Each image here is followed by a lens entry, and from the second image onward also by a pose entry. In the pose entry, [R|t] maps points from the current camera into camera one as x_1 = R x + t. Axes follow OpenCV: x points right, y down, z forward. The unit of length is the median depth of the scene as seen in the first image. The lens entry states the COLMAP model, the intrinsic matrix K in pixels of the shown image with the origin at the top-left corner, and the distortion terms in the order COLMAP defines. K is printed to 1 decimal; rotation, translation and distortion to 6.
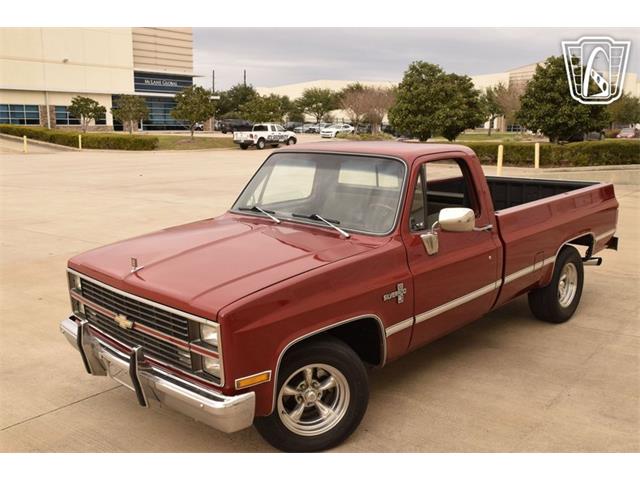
lens RADIAL K [[605.9, 0, 320.0], [0, 605.9, 240.0], [0, 0, 1]] dist [-0.028462, -0.008765]
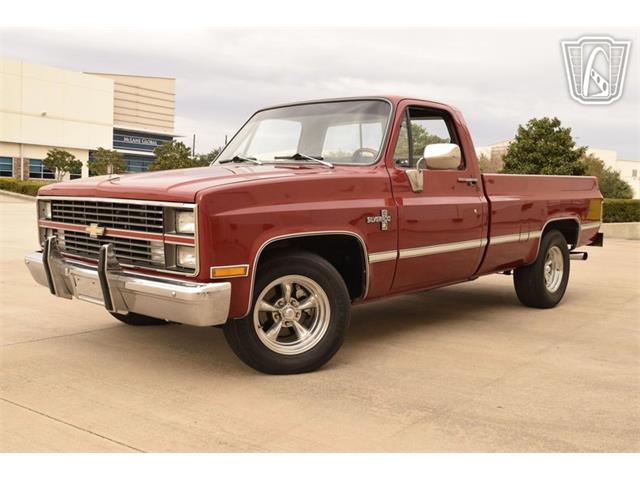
lens RADIAL K [[624.7, 0, 320.0], [0, 624.7, 240.0], [0, 0, 1]] dist [-0.032074, -0.001995]
pose [[0.999004, 0.030011, 0.033011, -0.001797], [-0.026141, 0.993367, -0.111976, 0.185100], [-0.036152, 0.111001, 0.993162, 0.011599]]
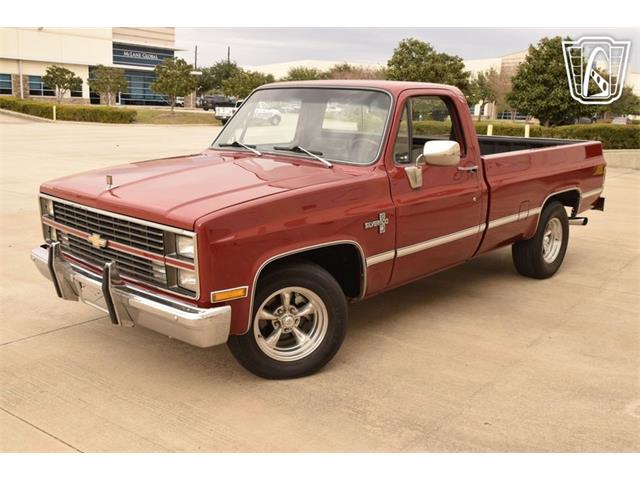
lens RADIAL K [[624.7, 0, 320.0], [0, 624.7, 240.0], [0, 0, 1]] dist [-0.032074, -0.001995]
pose [[0.999260, 0.025849, 0.028500, 0.003067], [-0.026502, 0.999389, 0.022791, 0.075012], [-0.027894, -0.023530, 0.999334, -0.006341]]
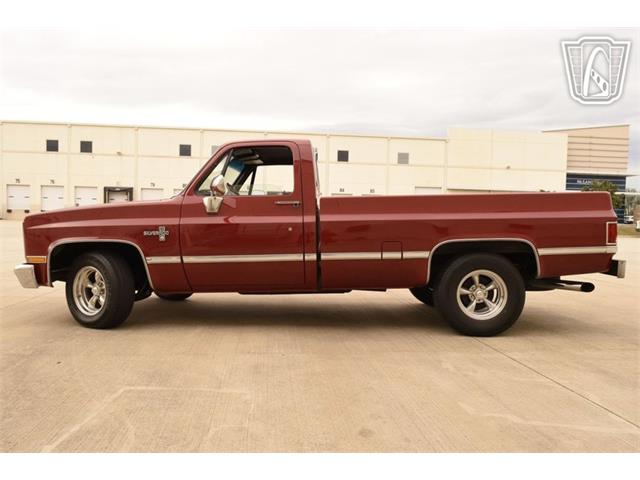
lens RADIAL K [[481.8, 0, 320.0], [0, 481.8, 240.0], [0, 0, 1]] dist [-0.013609, 0.000026]
pose [[0.702833, 0.044089, -0.709987, 0.913188], [-0.147193, 0.985491, -0.084512, 0.111578], [0.695960, 0.163903, 0.699125, 0.386440]]
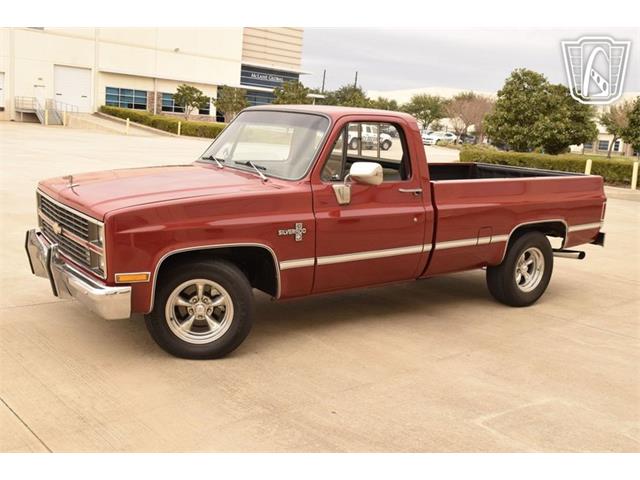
lens RADIAL K [[624.7, 0, 320.0], [0, 624.7, 240.0], [0, 0, 1]] dist [-0.032074, -0.001995]
pose [[0.983080, 0.100576, -0.153098, 0.272805], [-0.102385, 0.994737, -0.003954, 0.081201], [0.151895, 0.019562, 0.988203, -0.090133]]
